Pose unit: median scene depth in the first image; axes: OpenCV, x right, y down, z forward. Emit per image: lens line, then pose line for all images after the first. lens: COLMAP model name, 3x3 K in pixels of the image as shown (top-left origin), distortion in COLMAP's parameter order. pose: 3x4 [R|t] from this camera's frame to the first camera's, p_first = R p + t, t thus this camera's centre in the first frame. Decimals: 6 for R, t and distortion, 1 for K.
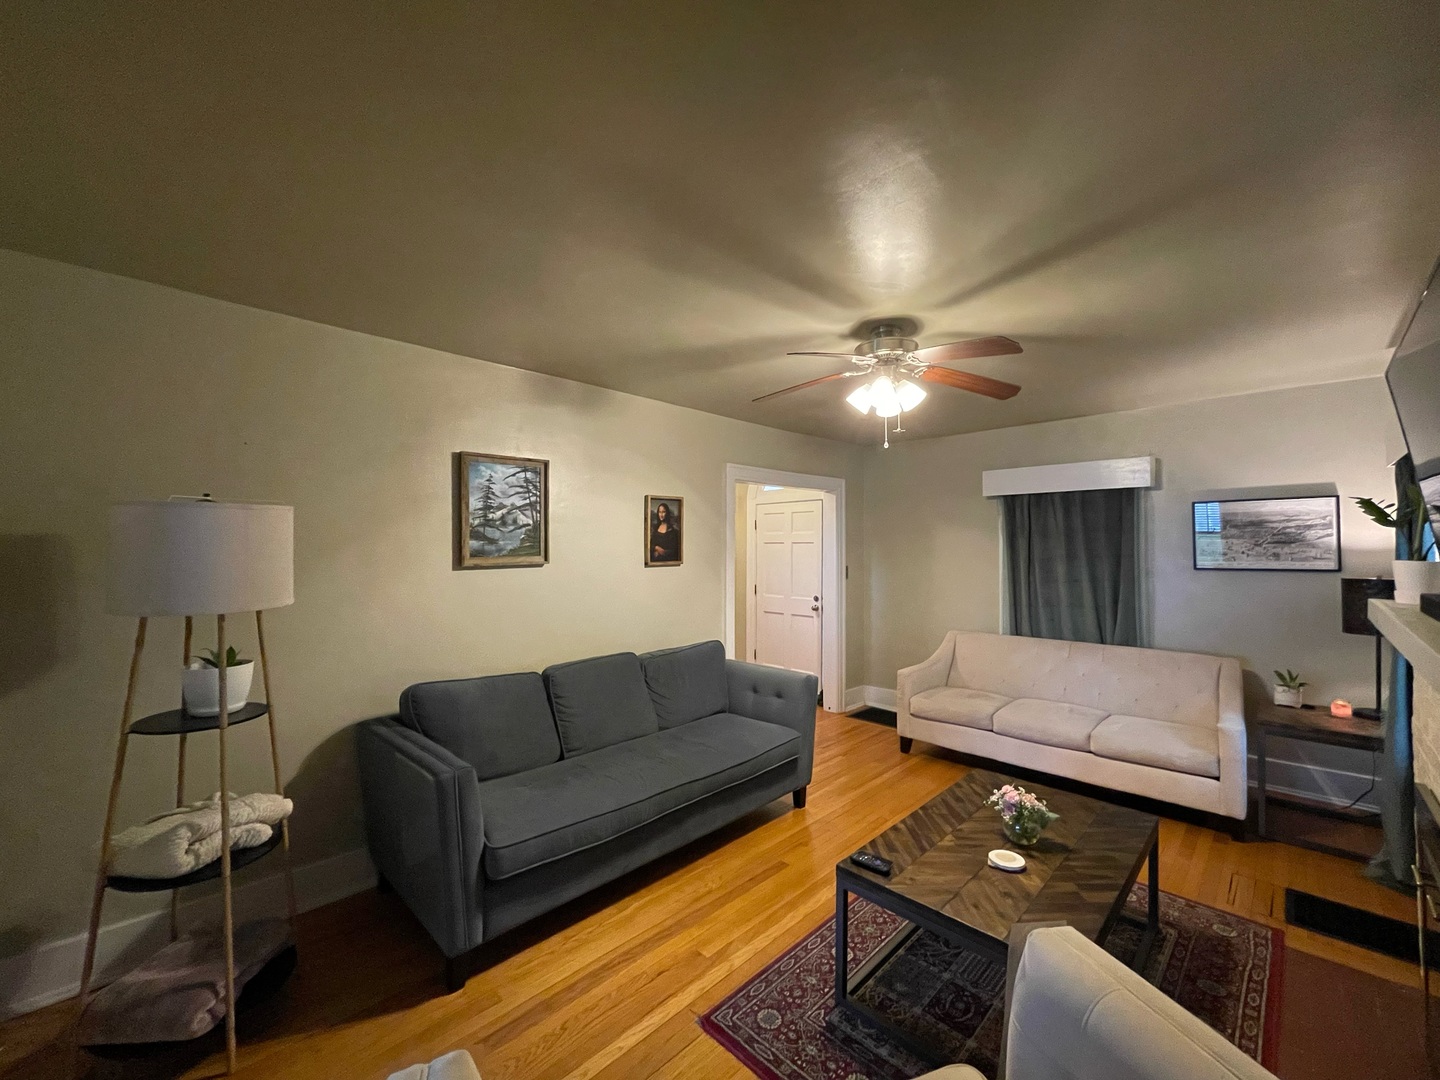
lens RADIAL K [[583.0, 0, 717.3], [0, 583.0, 537.8], [0, 0, 1]] dist [-0.002774, -0.000508]
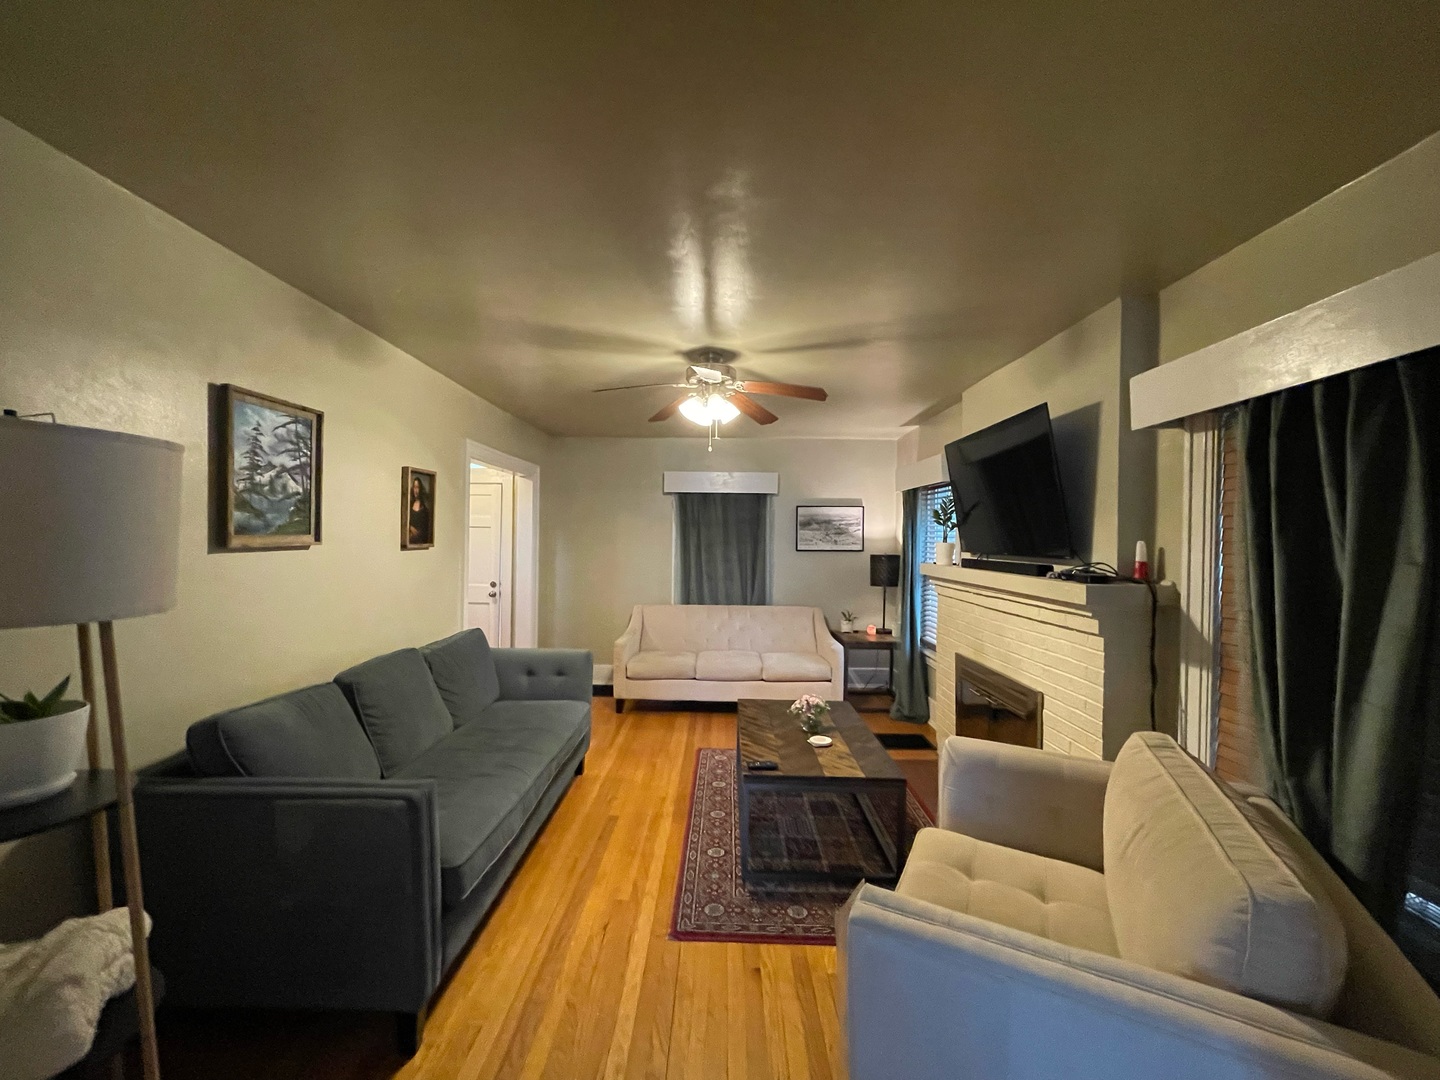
lens RADIAL K [[583.0, 0, 717.3], [0, 583.0, 537.8], [0, 0, 1]] dist [-0.002774, -0.000508]
pose [[0.718424, 0.011551, 0.695509, -0.463697], [-0.024914, 0.999648, 0.009133, 0.014914], [-0.695159, -0.023889, 0.718459, 0.074767]]
